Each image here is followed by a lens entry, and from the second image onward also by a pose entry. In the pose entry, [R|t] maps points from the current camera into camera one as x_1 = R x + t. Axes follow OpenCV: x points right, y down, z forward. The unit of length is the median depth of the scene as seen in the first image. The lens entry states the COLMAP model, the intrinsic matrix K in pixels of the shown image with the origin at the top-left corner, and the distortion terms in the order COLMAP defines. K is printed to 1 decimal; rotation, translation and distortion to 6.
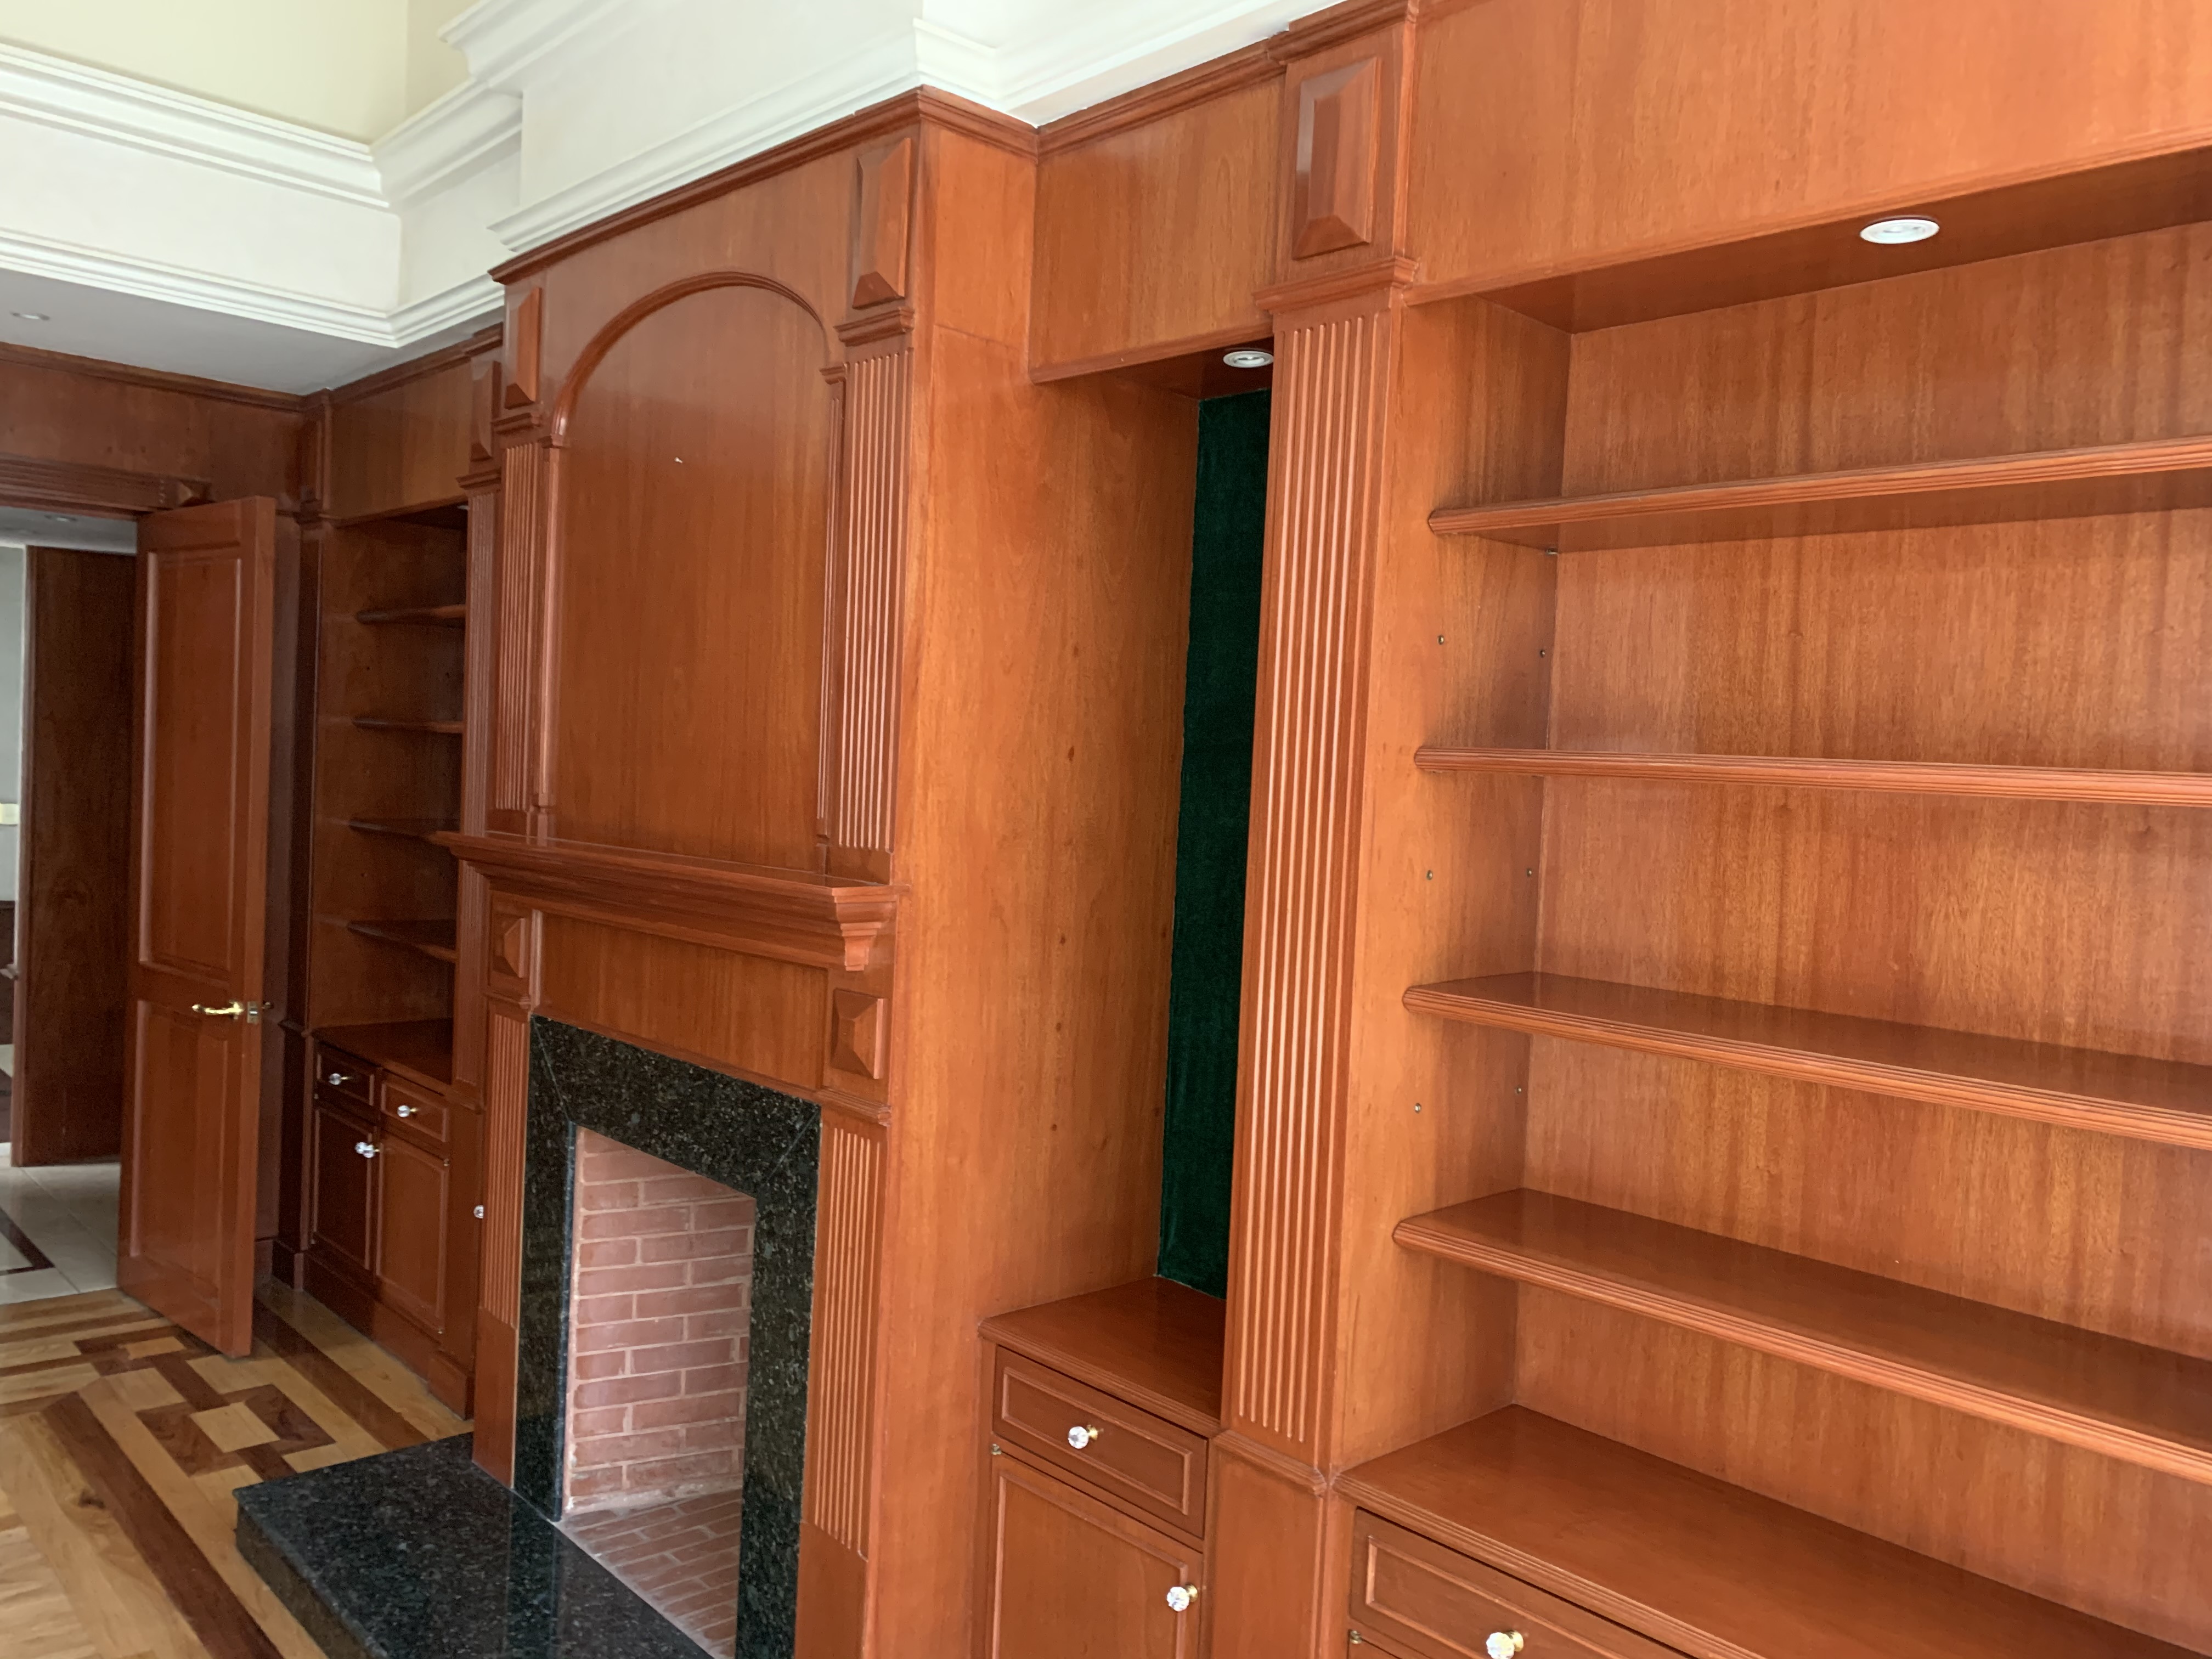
lens RADIAL K [[1679.9, 0, 1119.8], [0, 1679.9, 819.8], [0, 0, 1]] dist [0.031307, -0.037936]
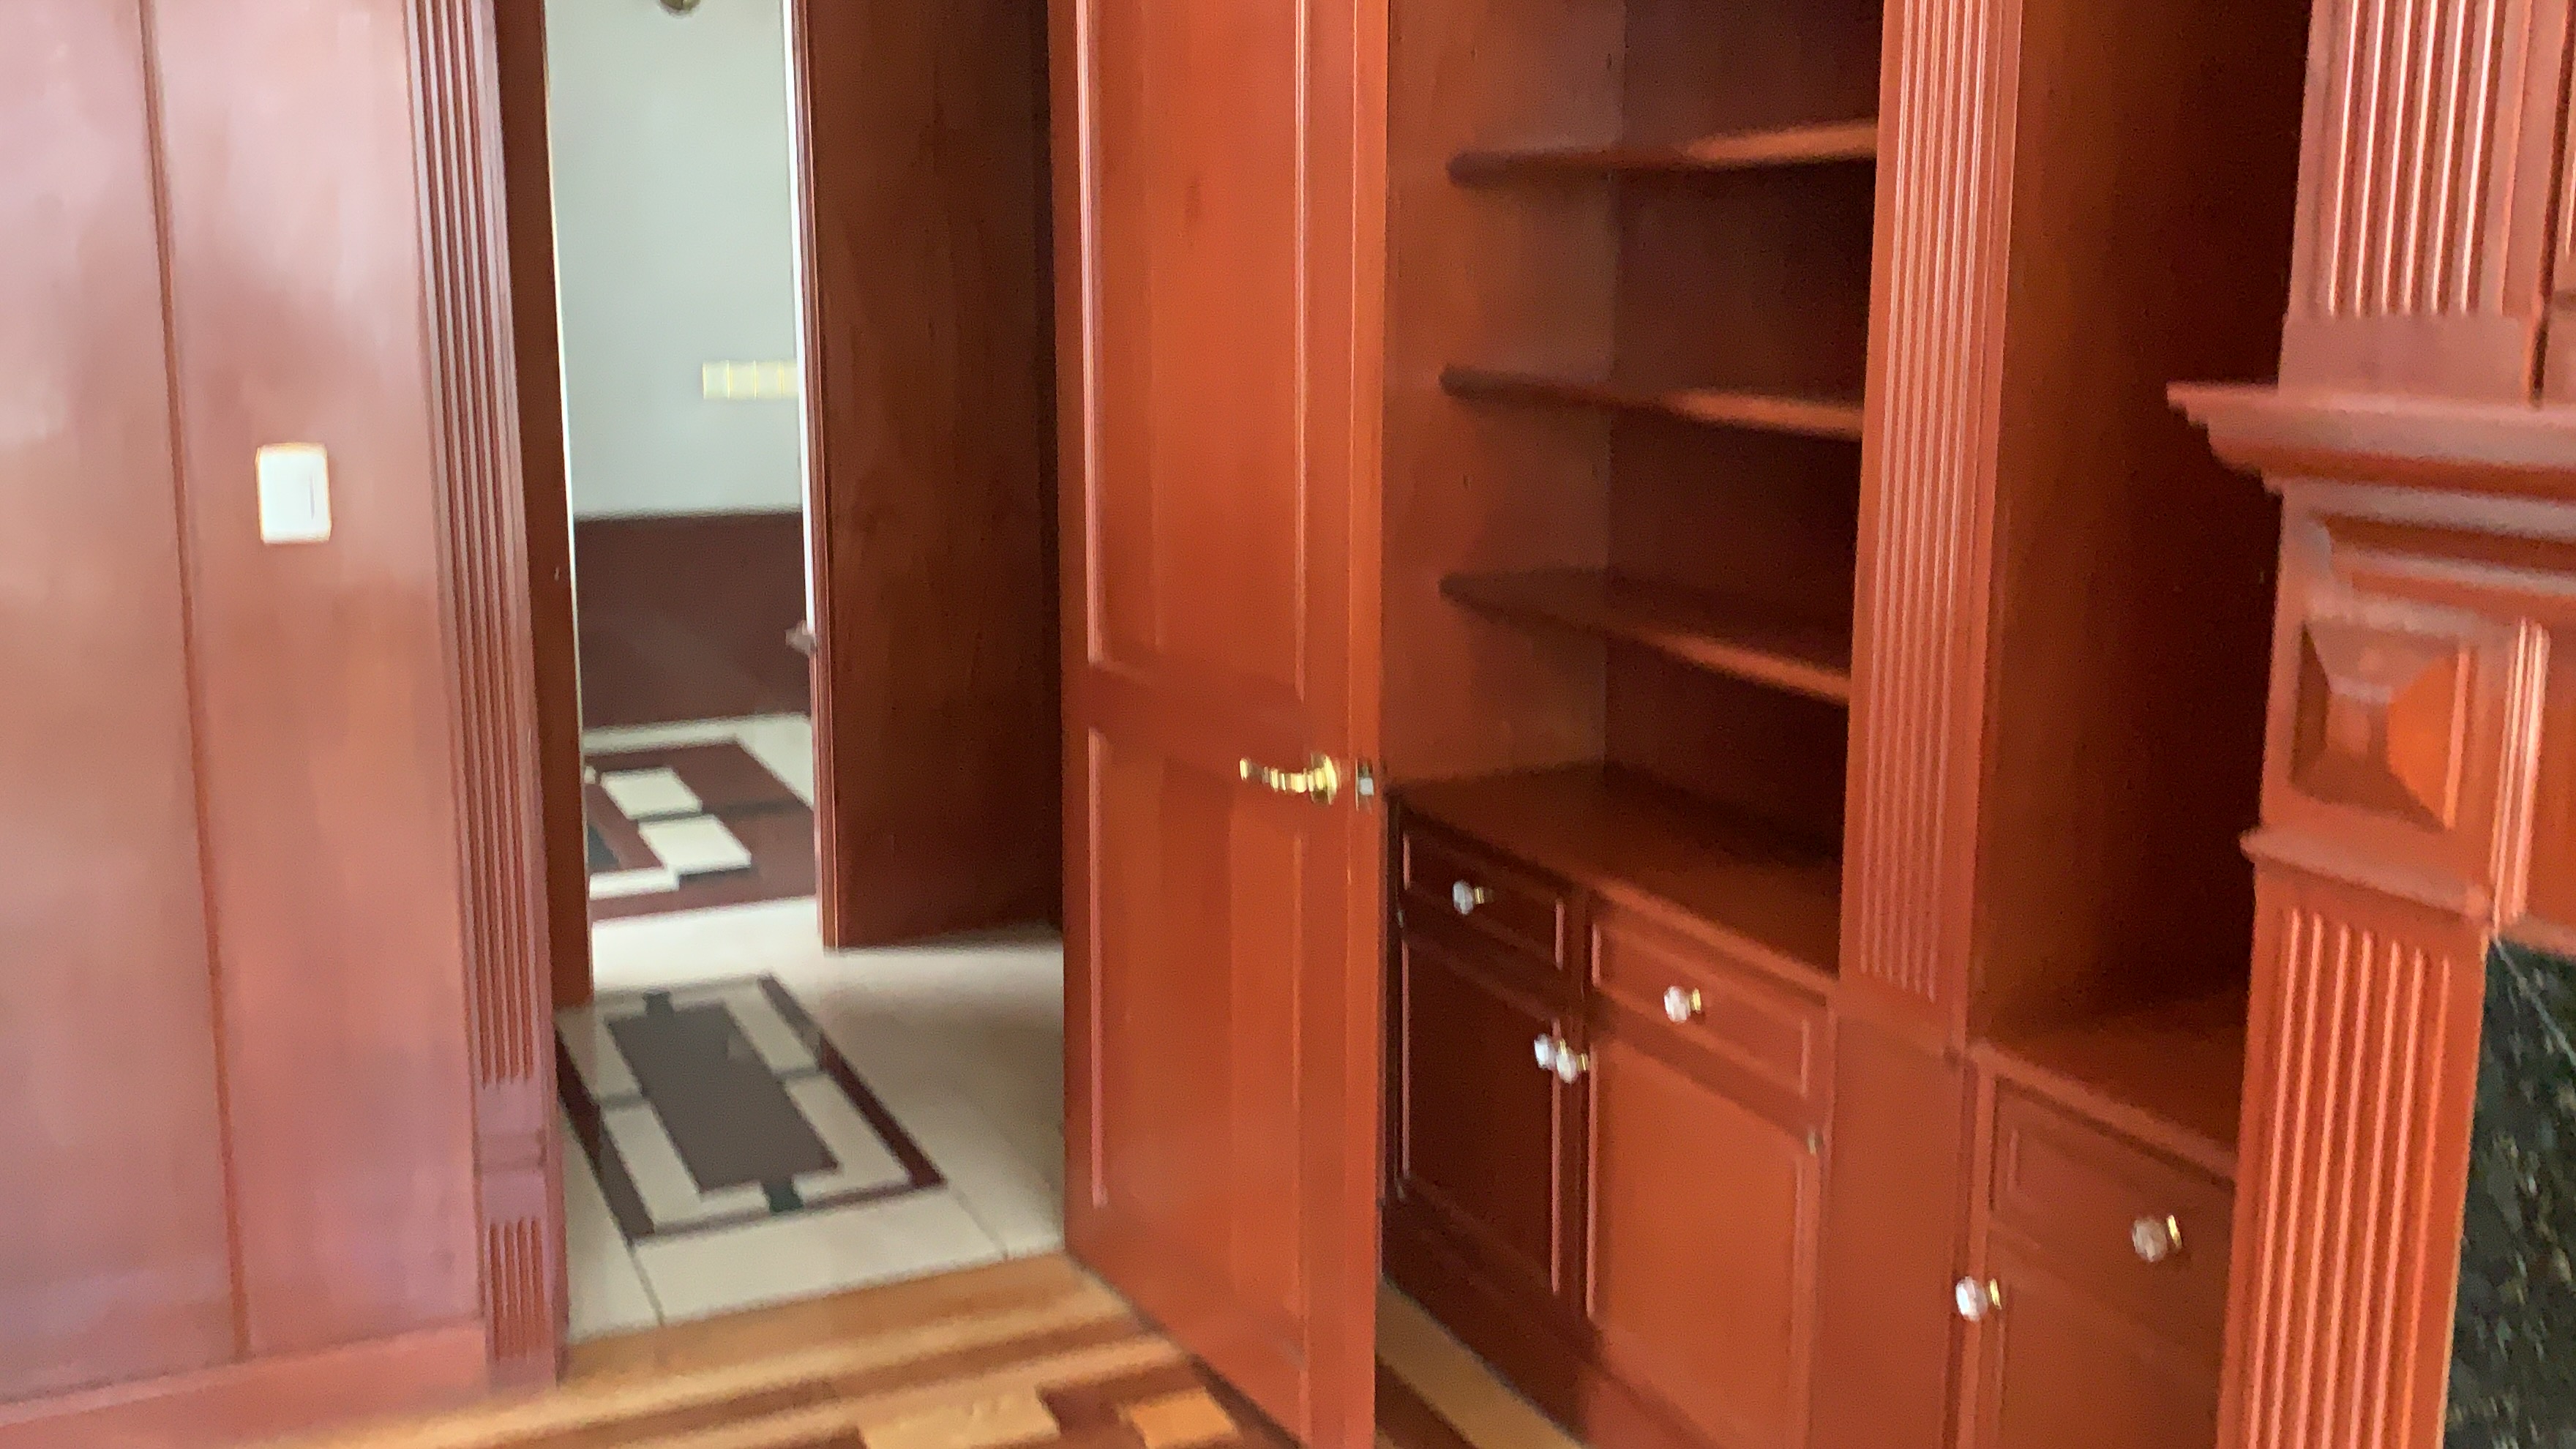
lens RADIAL K [[2264.4, 0, 1218.0], [0, 2264.4, 643.9], [0, 0, 1]] dist [0.058850, -0.009766]
pose [[0.943069, 0.008427, -0.332492, -0.426424], [0.034575, 0.991779, 0.123202, -0.005502], [0.330796, -0.127684, 0.935024, 0.500287]]
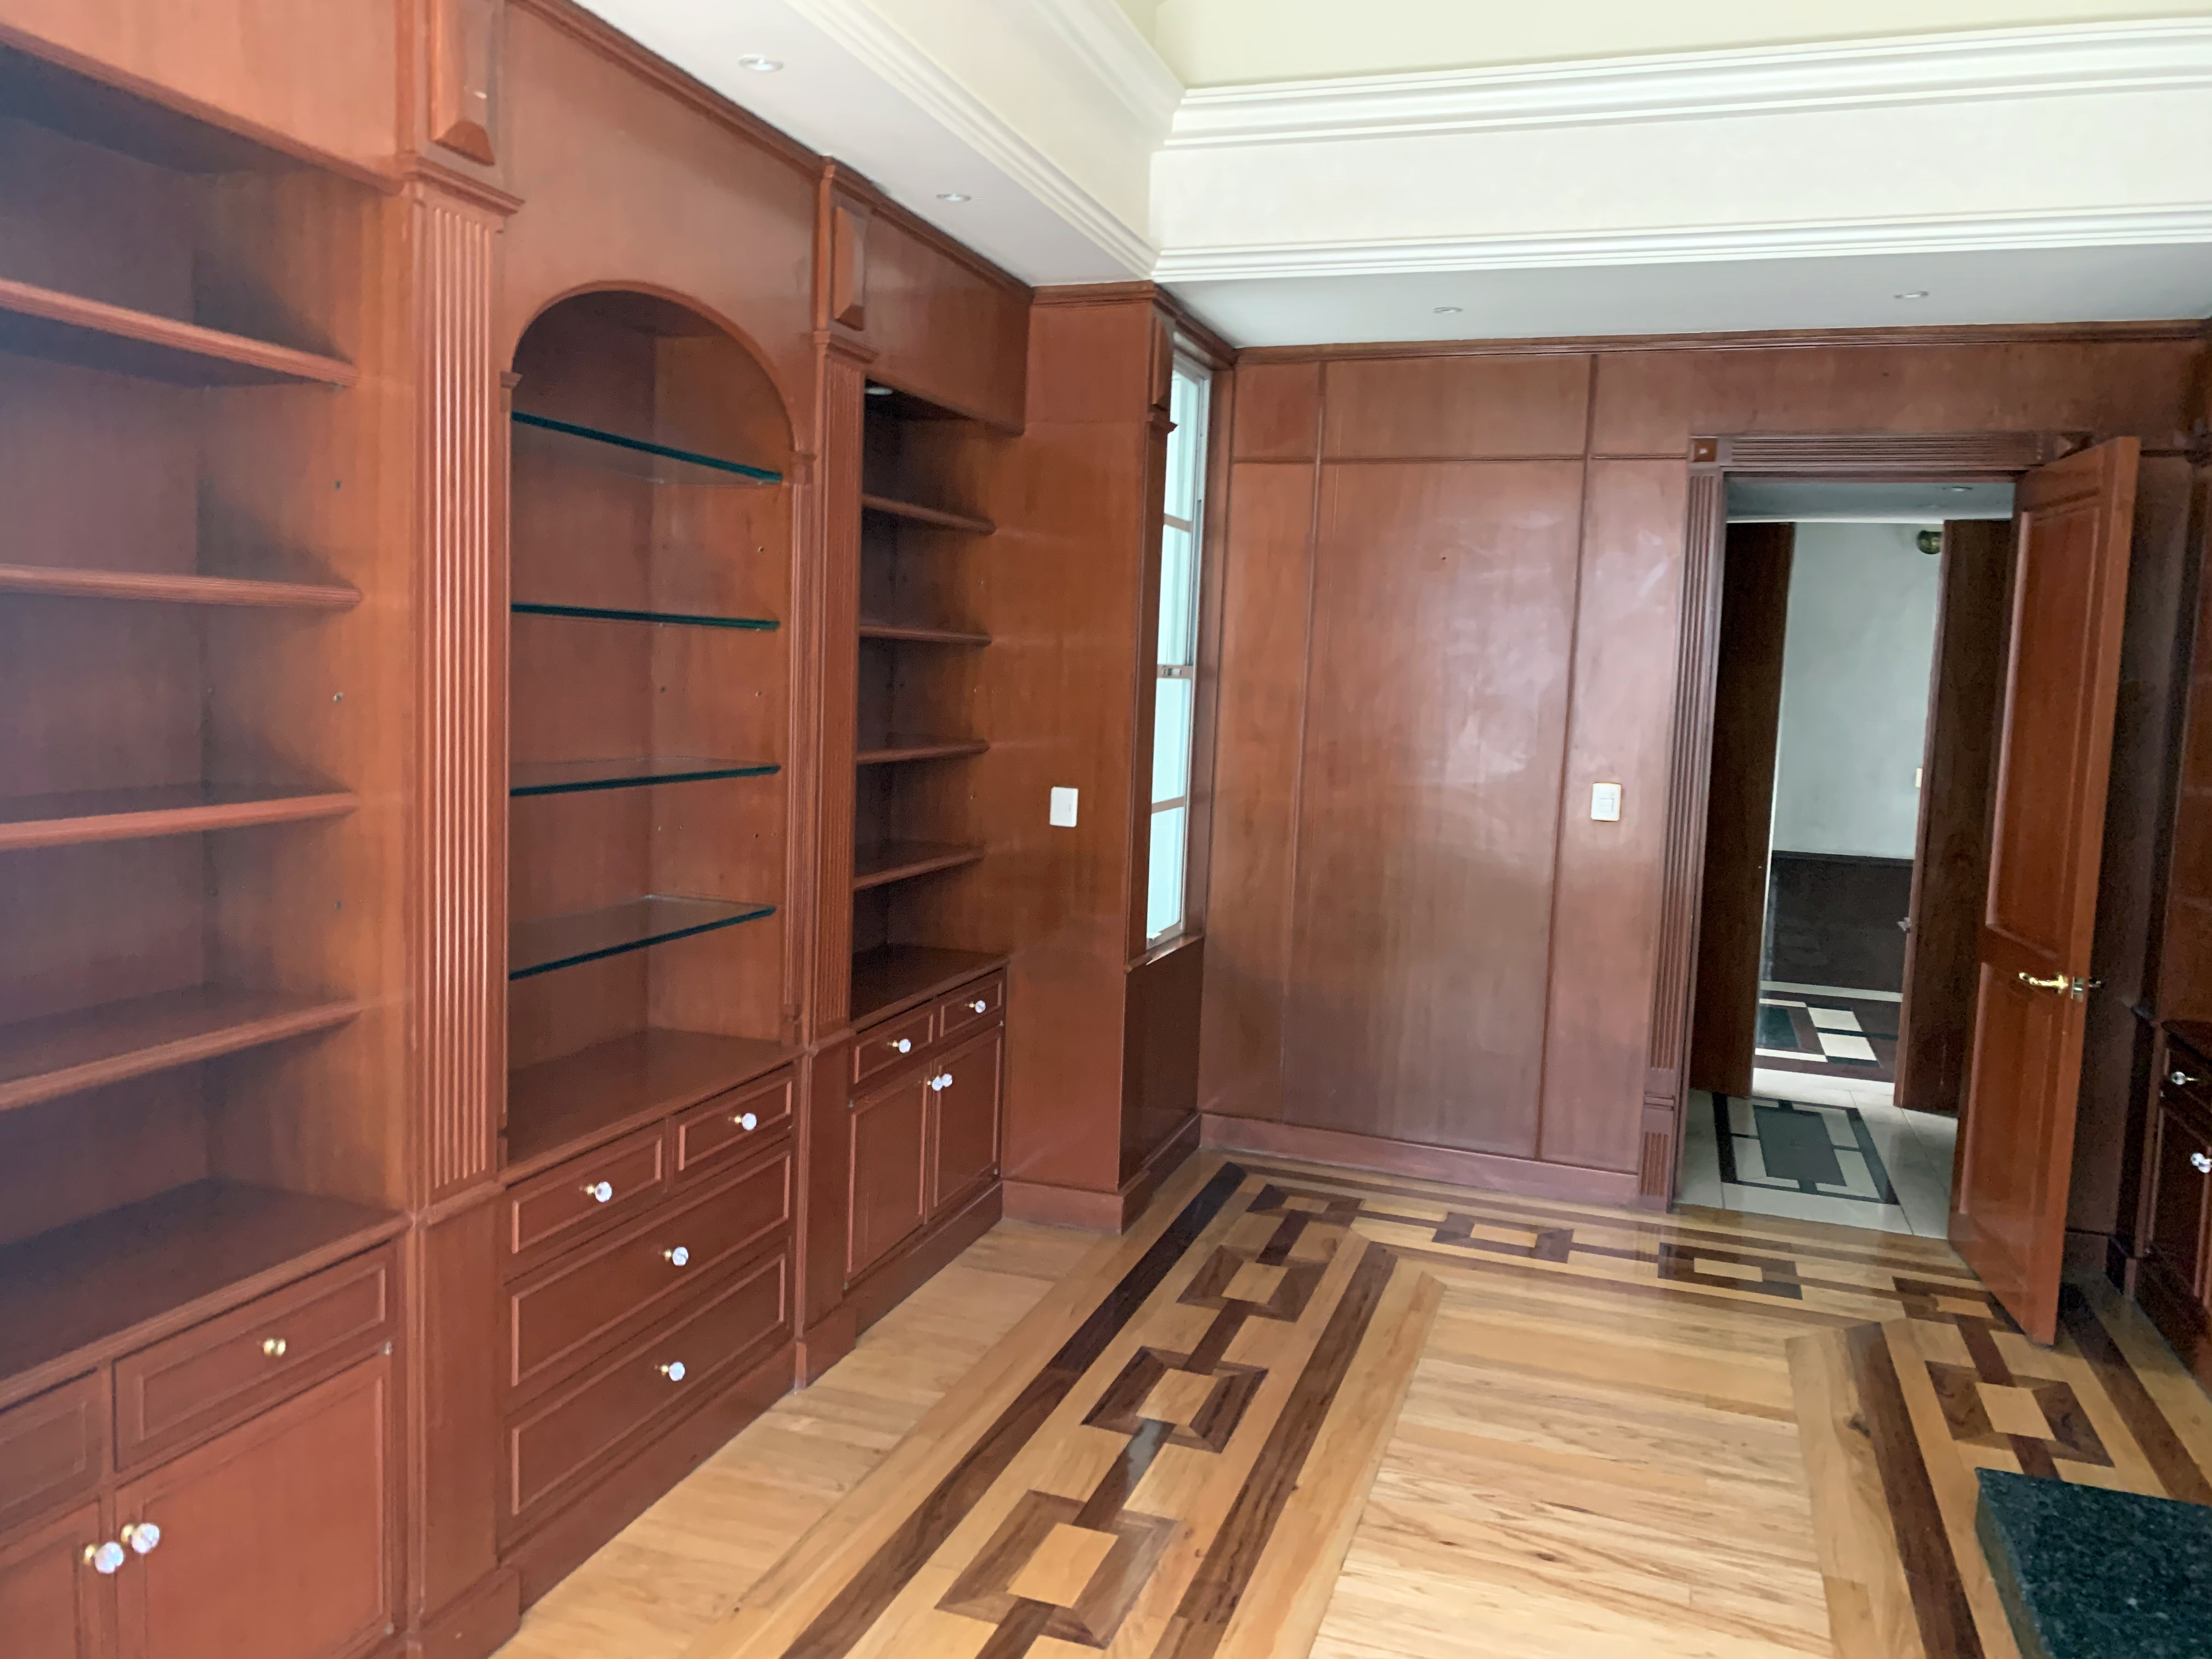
lens RADIAL K [[1679.9, 0, 1076.5], [0, 1679.9, 815.9], [0, 0, 1]] dist [0.031307, -0.037936]
pose [[0.455392, 0.054496, -0.888622, 0.082999], [-0.044274, 0.998276, 0.038532, 0.007317], [0.889190, 0.021795, 0.457019, 0.085167]]
